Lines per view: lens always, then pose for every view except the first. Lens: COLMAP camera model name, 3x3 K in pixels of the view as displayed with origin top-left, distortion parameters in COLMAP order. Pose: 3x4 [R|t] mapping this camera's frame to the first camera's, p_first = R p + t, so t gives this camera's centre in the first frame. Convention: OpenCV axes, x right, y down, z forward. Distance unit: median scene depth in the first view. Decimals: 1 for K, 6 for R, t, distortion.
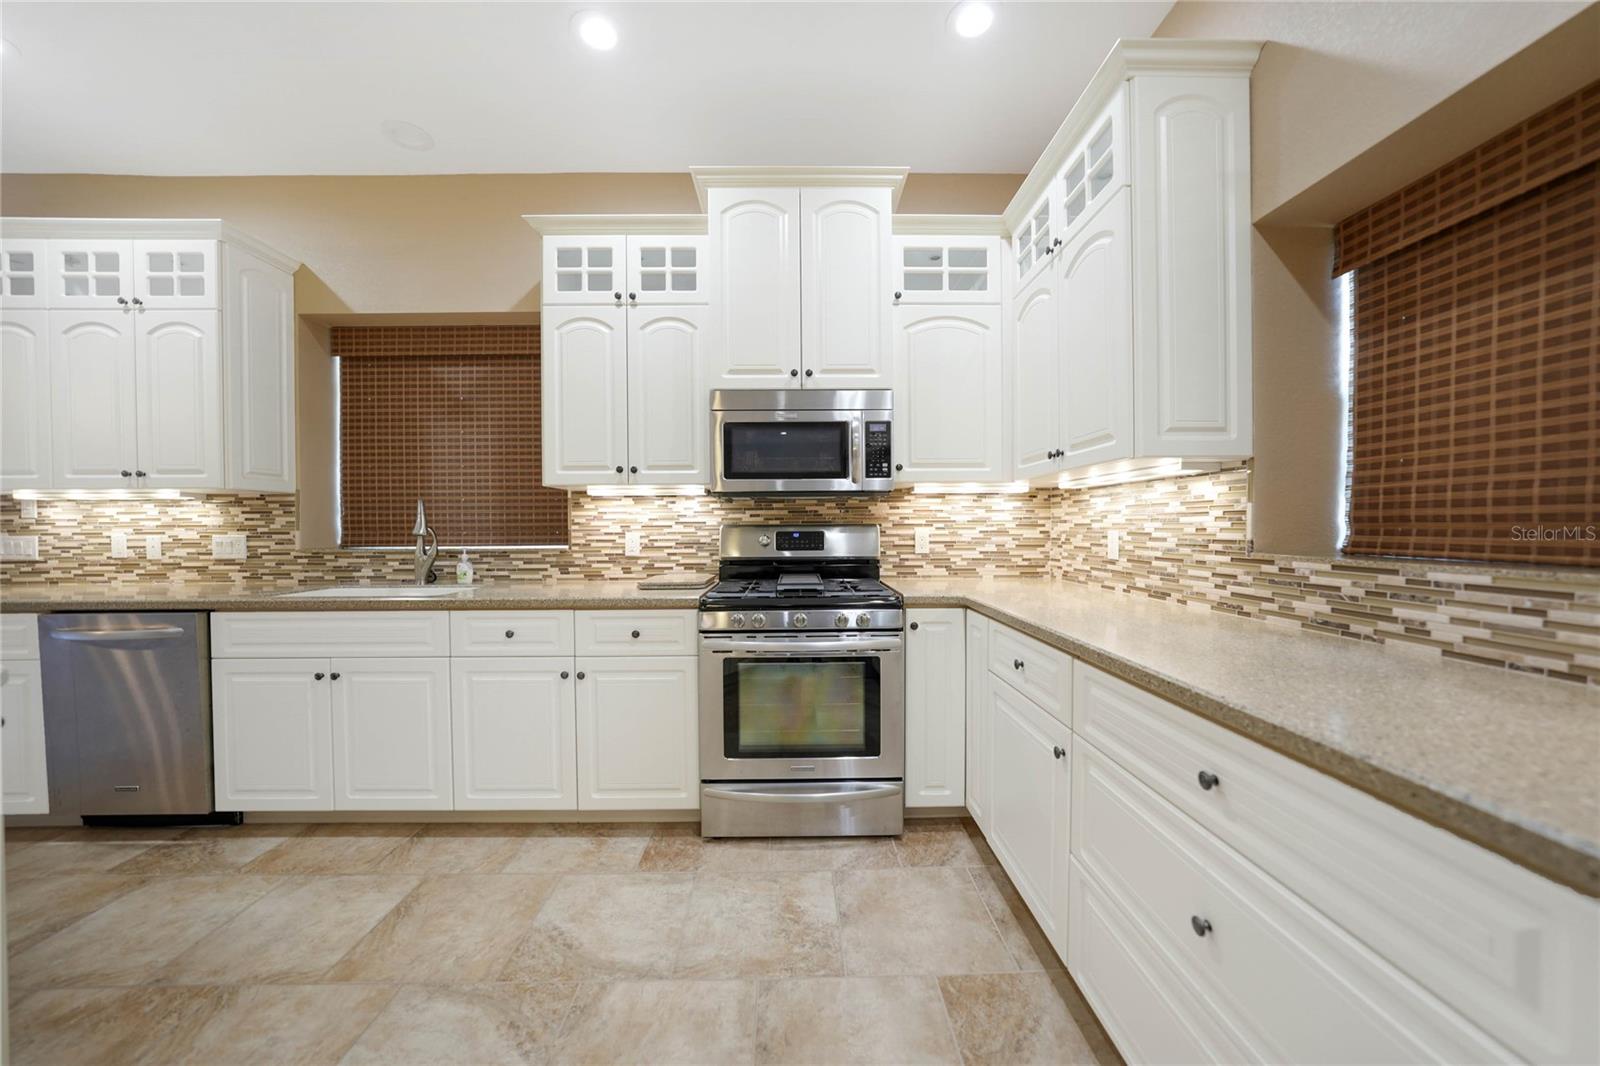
lens RADIAL K [[567.8, 0, 800.0], [0, 567.8, 533.0], [0, 0, 1]] dist [-0.012037, 0.000085]
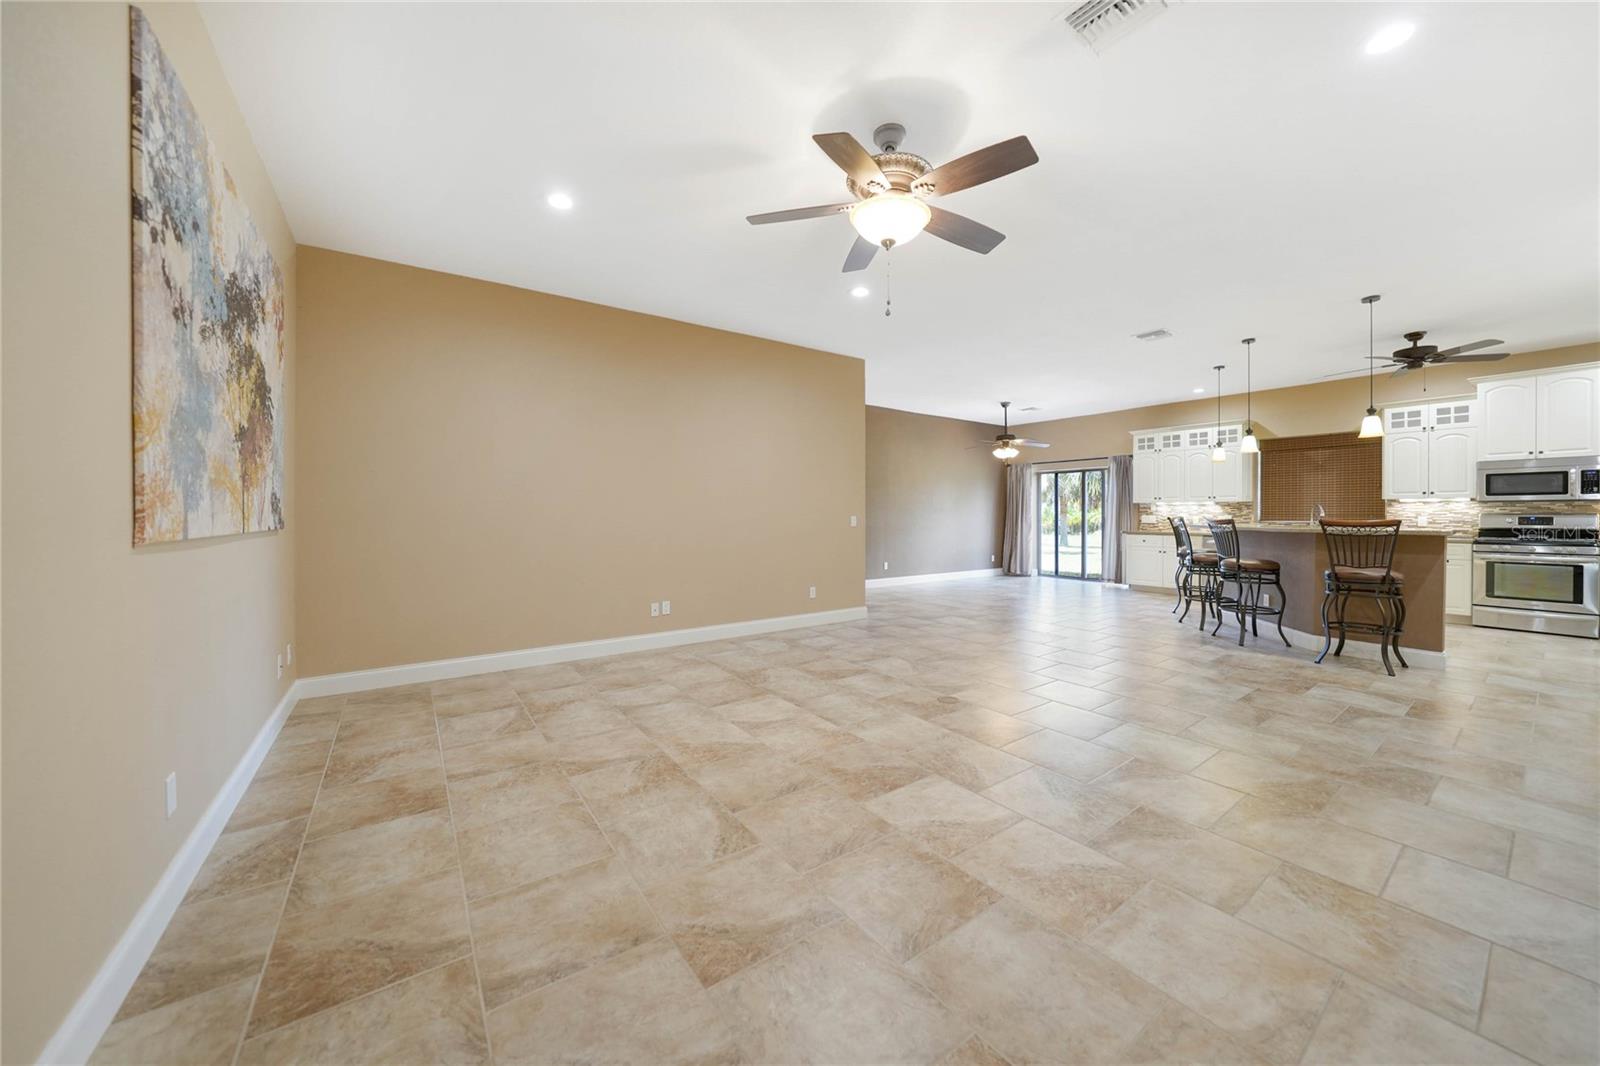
lens RADIAL K [[557.1, 0, 792.7], [0, 557.1, 517.6], [0, 0, 1]] dist [-0.027219, 0.006018]
pose [[0.560689, 0.012000, -0.827940, 0.120170], [-0.014764, 0.999881, 0.004494, 0.033772], [0.827895, 0.009704, 0.560799, -2.592551]]
